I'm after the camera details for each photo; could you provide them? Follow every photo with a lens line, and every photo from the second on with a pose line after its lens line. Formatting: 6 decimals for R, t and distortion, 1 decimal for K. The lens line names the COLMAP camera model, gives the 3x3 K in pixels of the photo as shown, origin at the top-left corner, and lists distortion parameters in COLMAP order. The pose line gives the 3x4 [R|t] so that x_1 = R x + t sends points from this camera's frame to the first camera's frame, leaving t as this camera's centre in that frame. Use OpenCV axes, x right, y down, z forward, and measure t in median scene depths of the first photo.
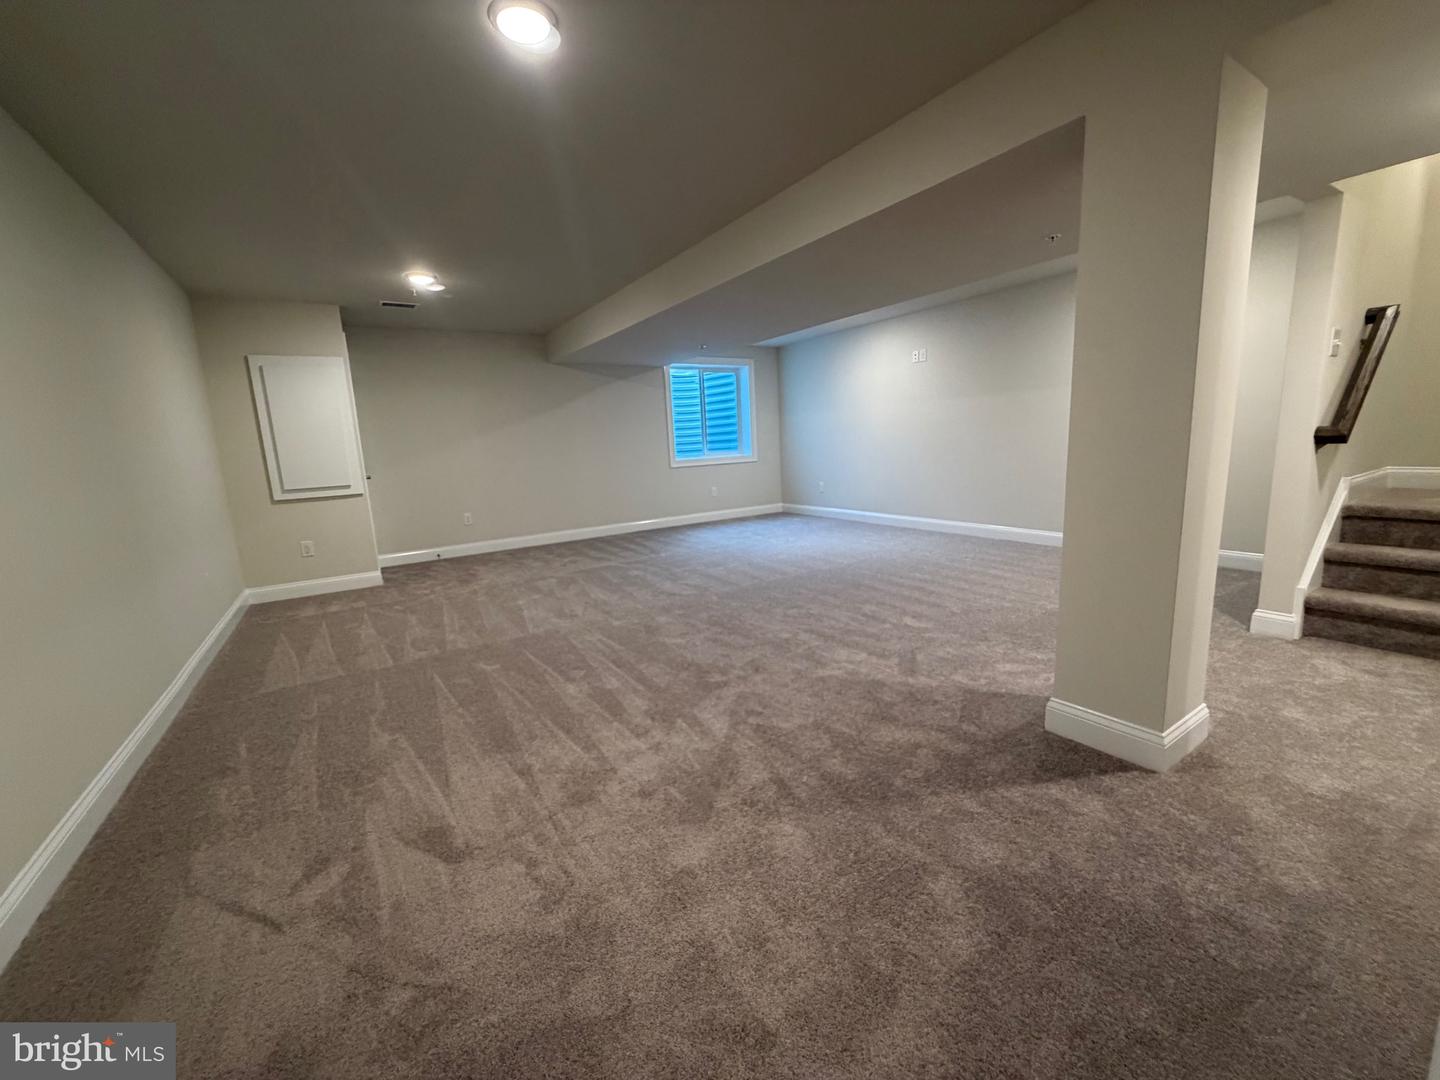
lens RADIAL K [[576.7, 0, 722.7], [0, 576.7, 541.7], [0, 0, 1]] dist [-0.007894, 0.001744]
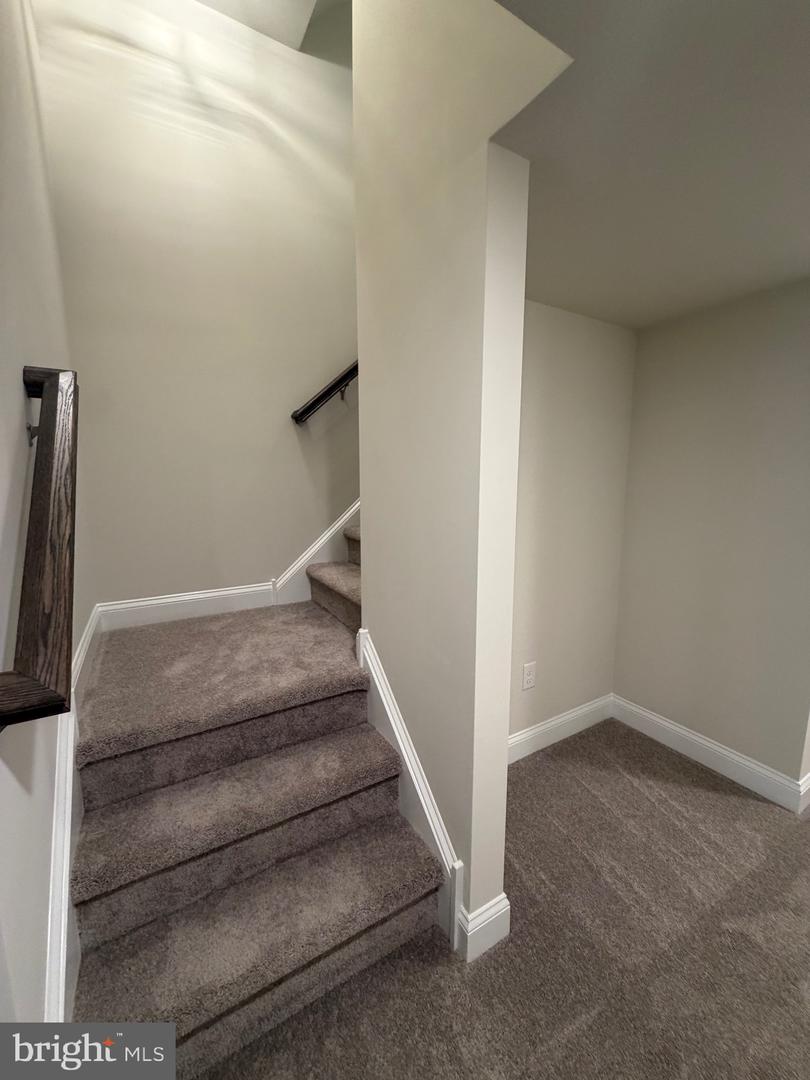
lens RADIAL K [[432.5, 0, 408.2], [0, 432.5, 542.1], [0, 0, 1]] dist [-0.007894, 0.001744]
pose [[0.050843, -0.096833, 0.994001, 0.764531], [0.170887, 0.981454, 0.086869, -0.234282], [-0.983978, 0.165445, 0.066447, 0.677790]]
